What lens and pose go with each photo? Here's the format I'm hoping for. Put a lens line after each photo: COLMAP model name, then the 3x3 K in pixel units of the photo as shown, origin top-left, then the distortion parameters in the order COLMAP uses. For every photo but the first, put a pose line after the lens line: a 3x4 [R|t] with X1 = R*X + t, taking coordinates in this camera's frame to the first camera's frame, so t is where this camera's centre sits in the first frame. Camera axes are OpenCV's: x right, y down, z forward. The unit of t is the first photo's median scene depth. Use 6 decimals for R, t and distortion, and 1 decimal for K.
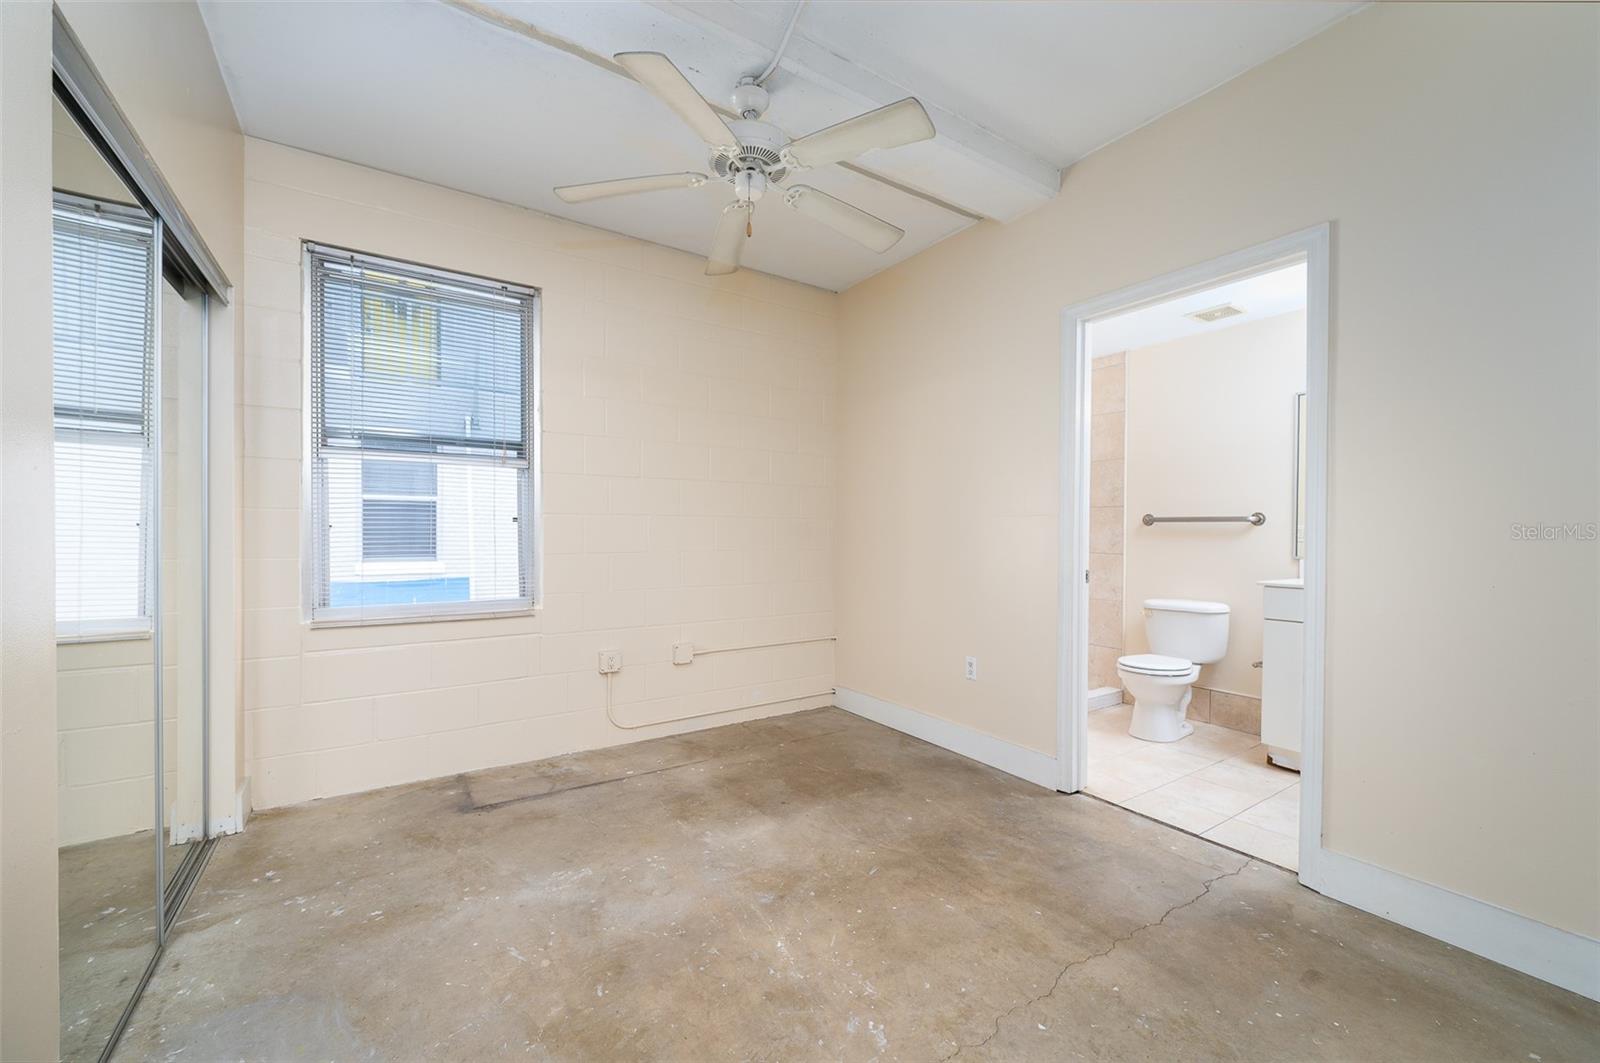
lens RADIAL K [[631.3, 0, 802.1], [0, 631.3, 536.6], [0, 0, 1]] dist [-0.001773, -0.000015]
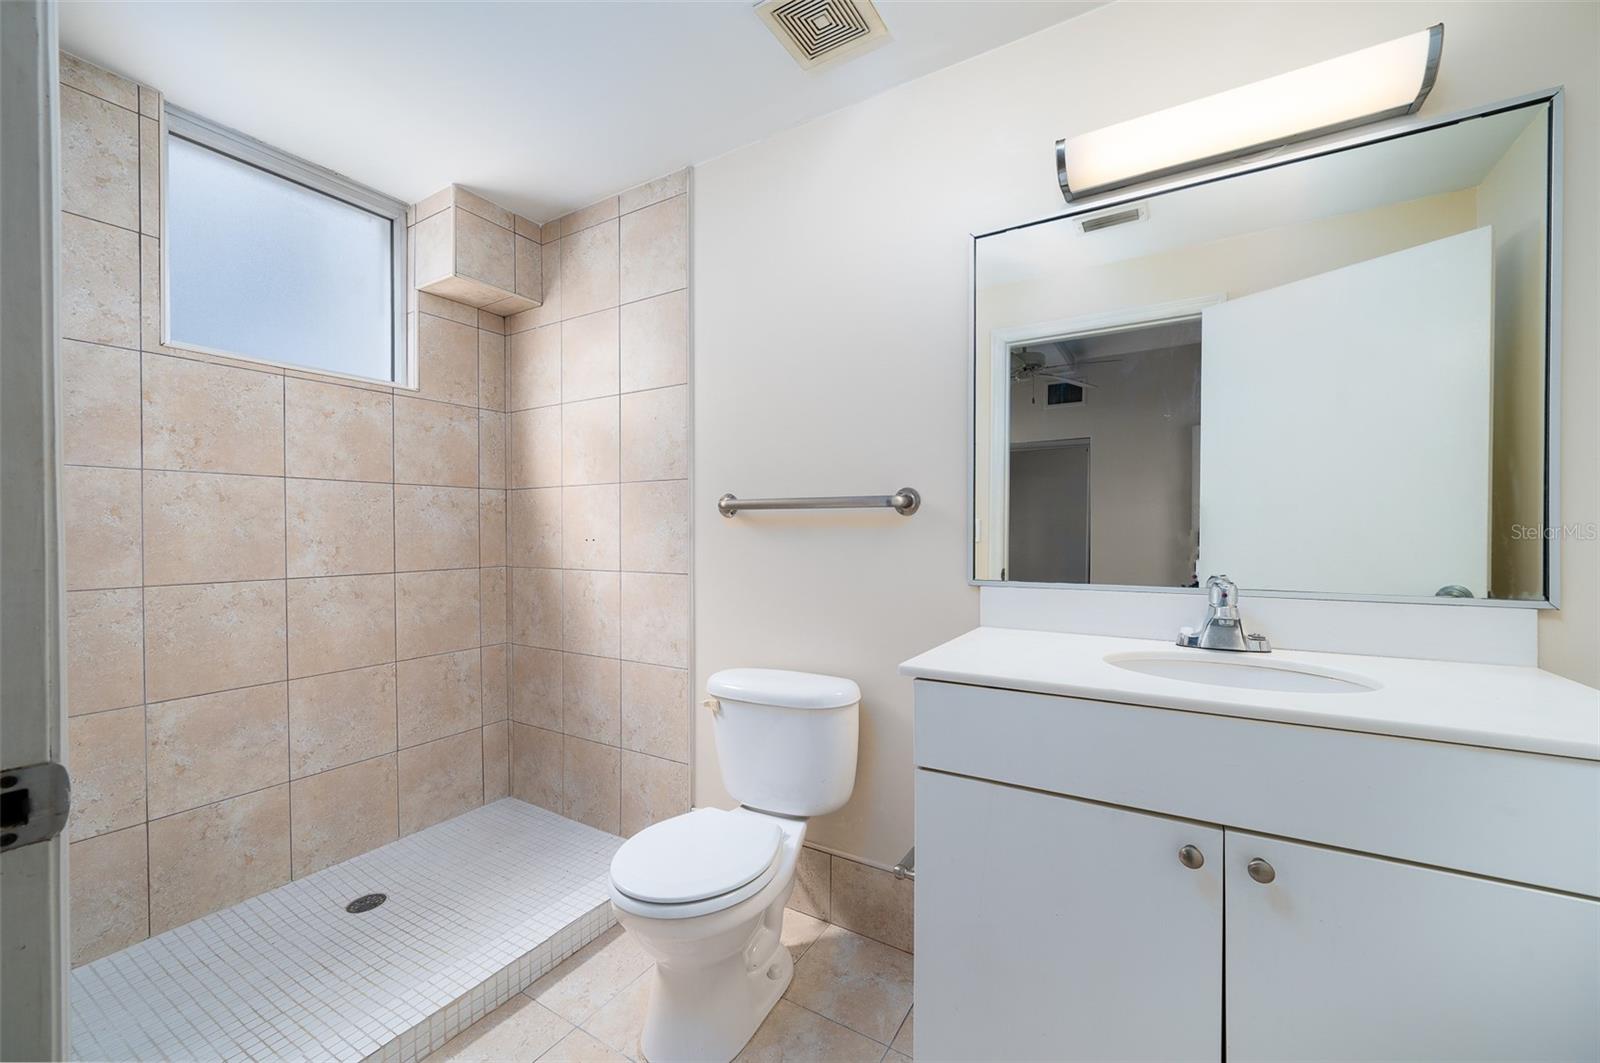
lens RADIAL K [[640.0, 0, 802.3], [0, 640.0, 537.3], [0, 0, 1]] dist [-0.001462, -0.000251]
pose [[0.906315, -0.007443, 0.422538, 0.436546], [0.009519, 0.999951, -0.002805, 0.000776], [-0.422497, 0.006564, 0.906341, 0.582178]]
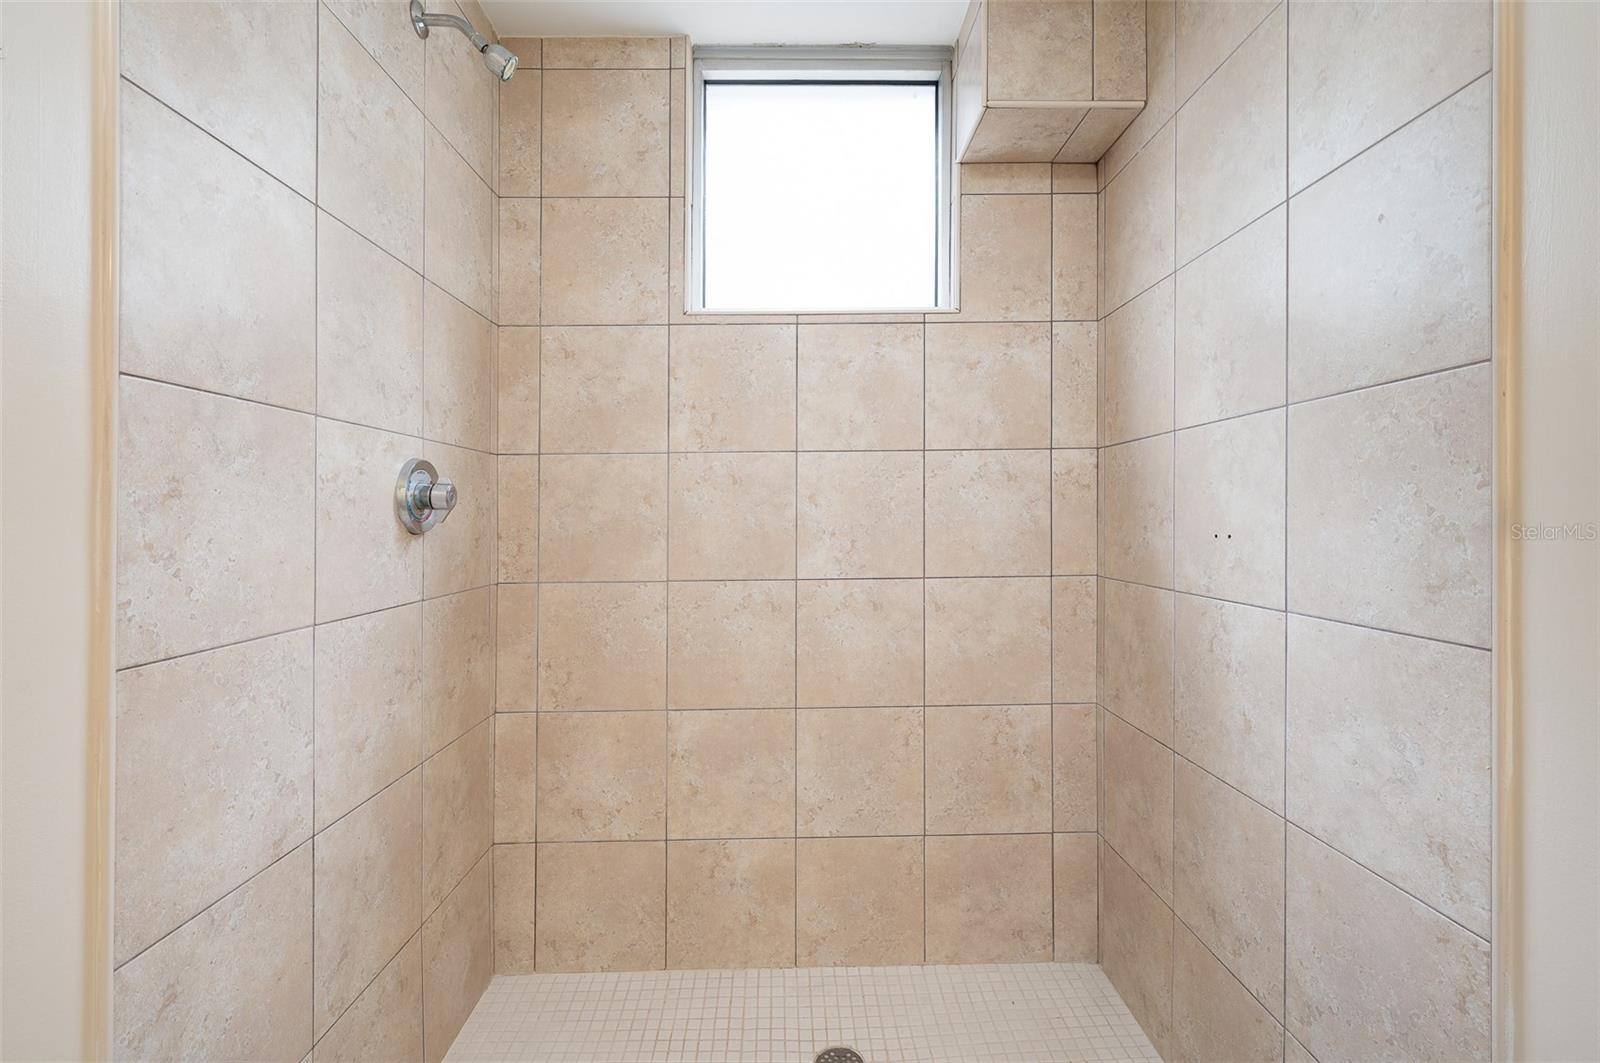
lens RADIAL K [[702.2, 0, 802.2], [0, 702.2, 520.7], [0, 0, 1]] dist [-0.000489, -0.000084]
pose [[0.837640, -0.006093, -0.546188, 0.531450], [0.001921, 0.999964, -0.008209, -0.005421], [0.546219, 0.005828, 0.837622, 0.870024]]
